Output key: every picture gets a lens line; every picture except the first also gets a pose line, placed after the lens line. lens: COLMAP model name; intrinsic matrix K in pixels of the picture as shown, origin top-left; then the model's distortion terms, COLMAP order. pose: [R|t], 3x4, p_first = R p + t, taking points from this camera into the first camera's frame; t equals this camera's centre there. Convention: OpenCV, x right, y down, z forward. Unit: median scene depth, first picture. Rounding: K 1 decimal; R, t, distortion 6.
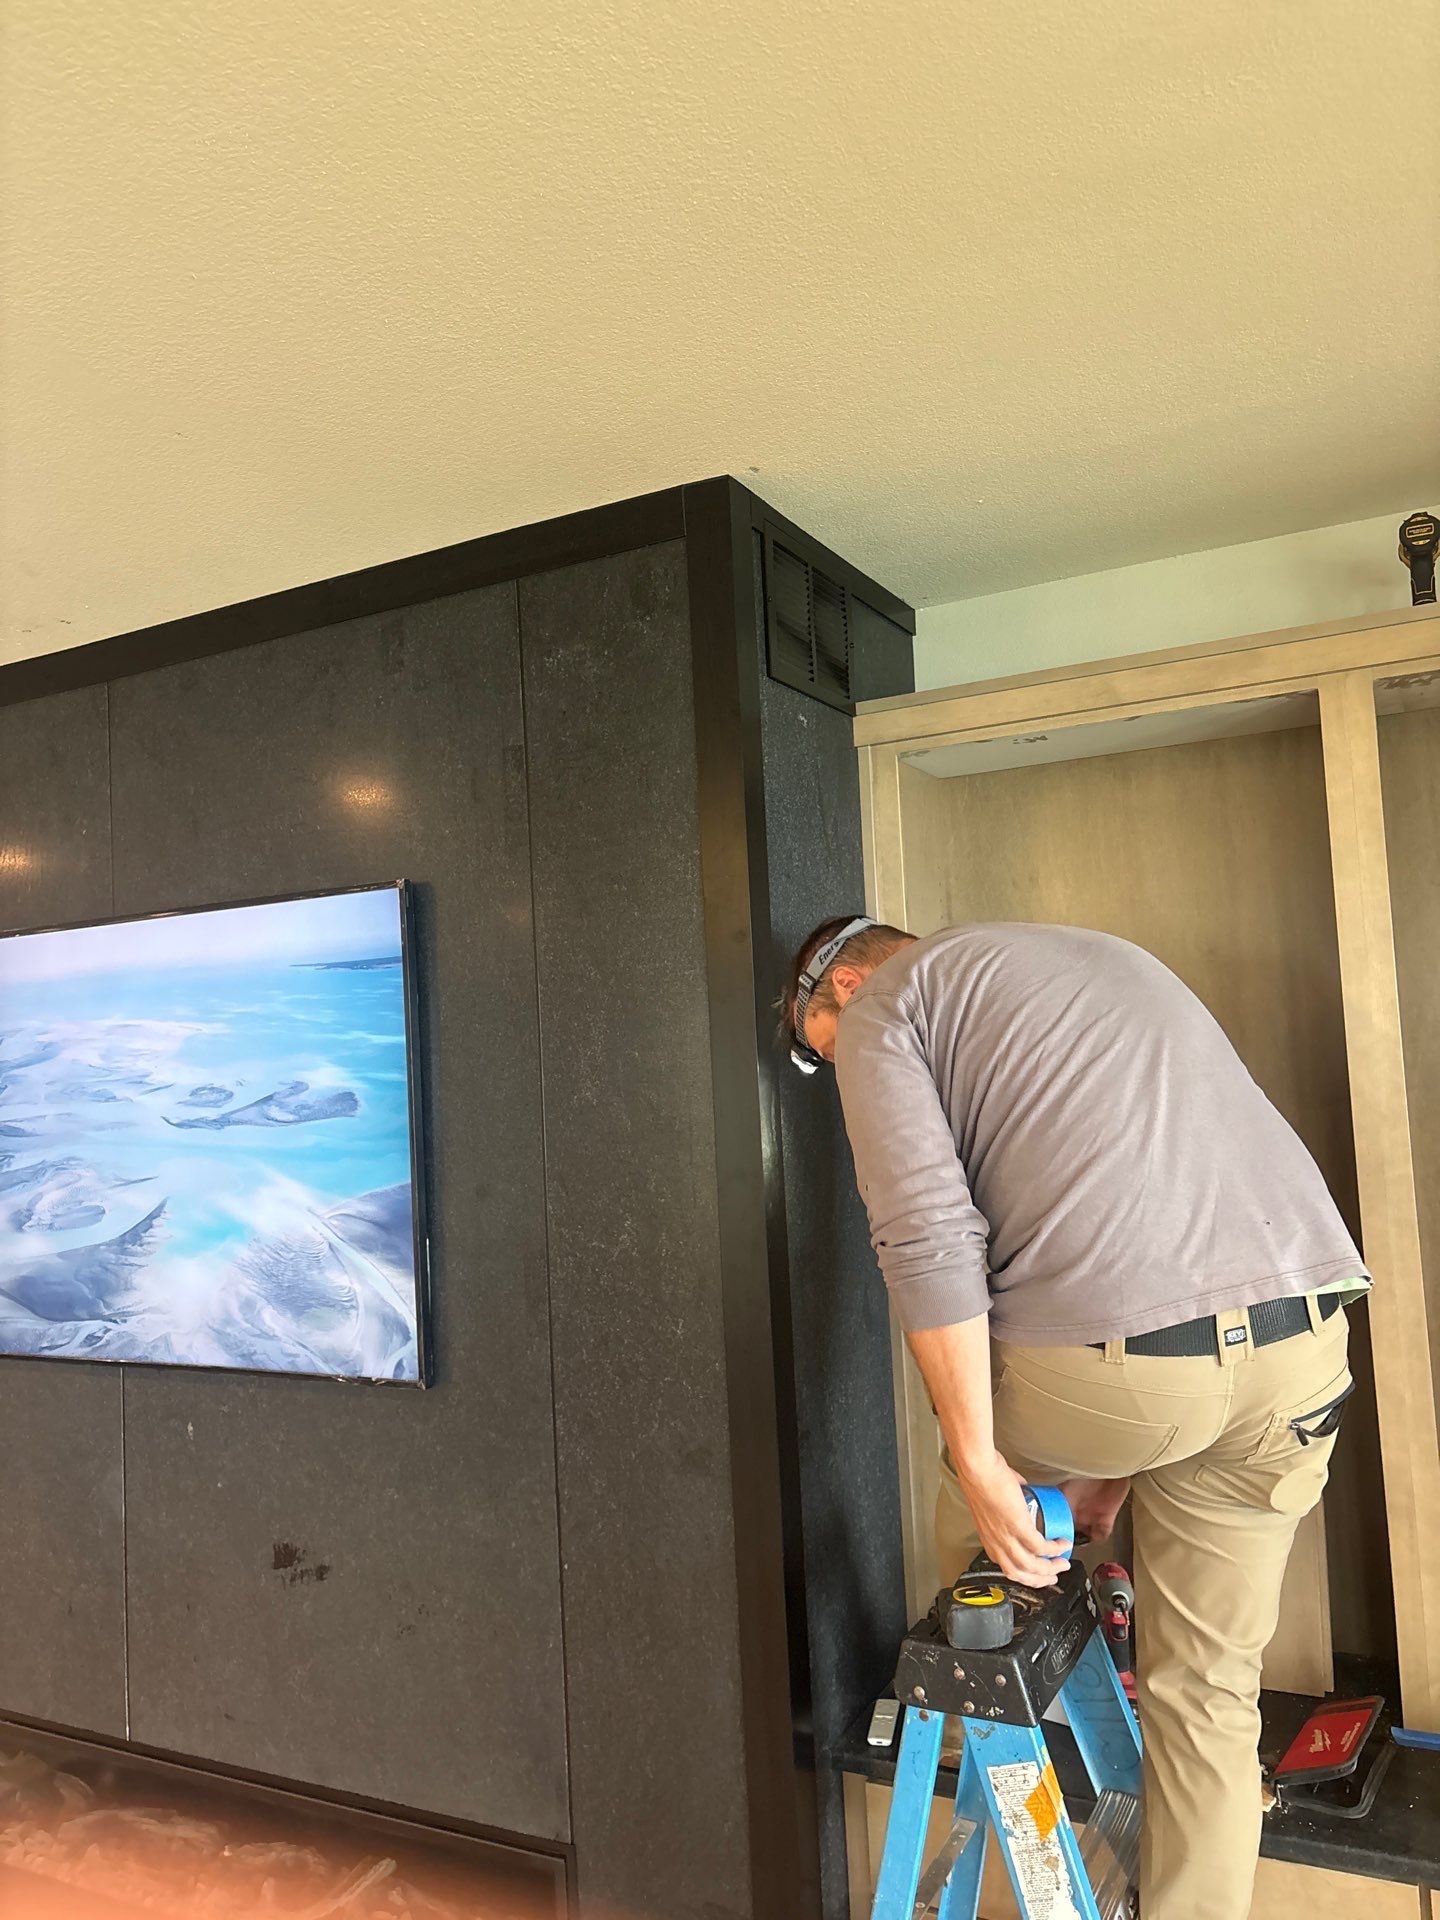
lens RADIAL K [[1456.0, 0, 707.6], [0, 1456.0, 973.0], [0, 0, 1]] dist [0.069423, -0.079707]
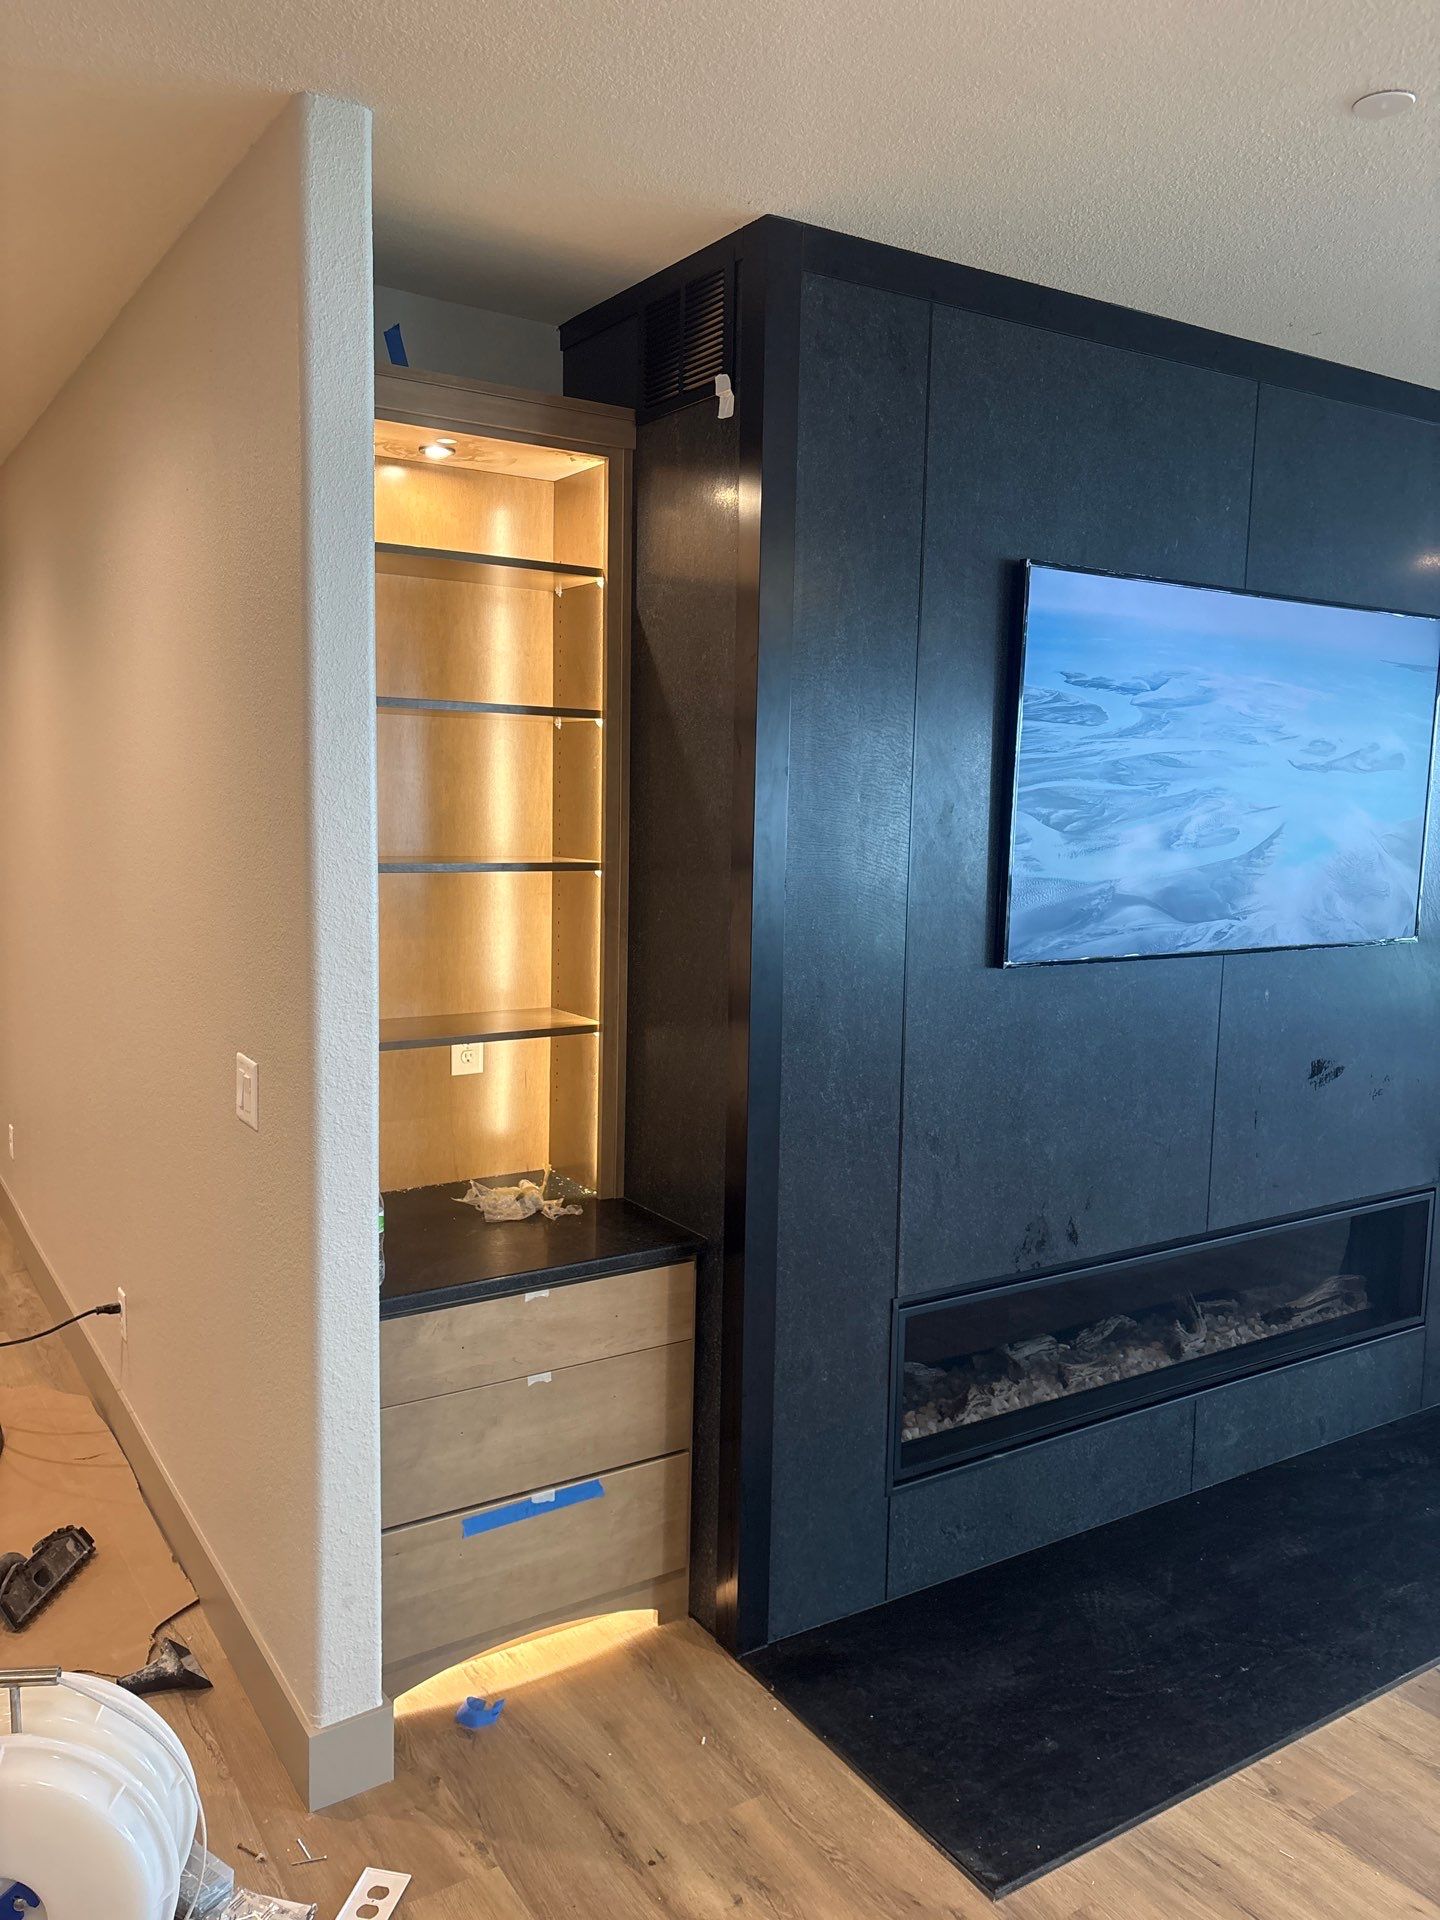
lens RADIAL K [[1456.0, 0, 721.8], [0, 1456.0, 963.1], [0, 0, 1]] dist [0.069423, -0.079707]
pose [[0.475930, -0.040009, 0.878573, -1.872333], [-0.096210, 0.990601, 0.097228, 0.210681], [-0.874205, -0.130801, 0.467608, 0.859769]]
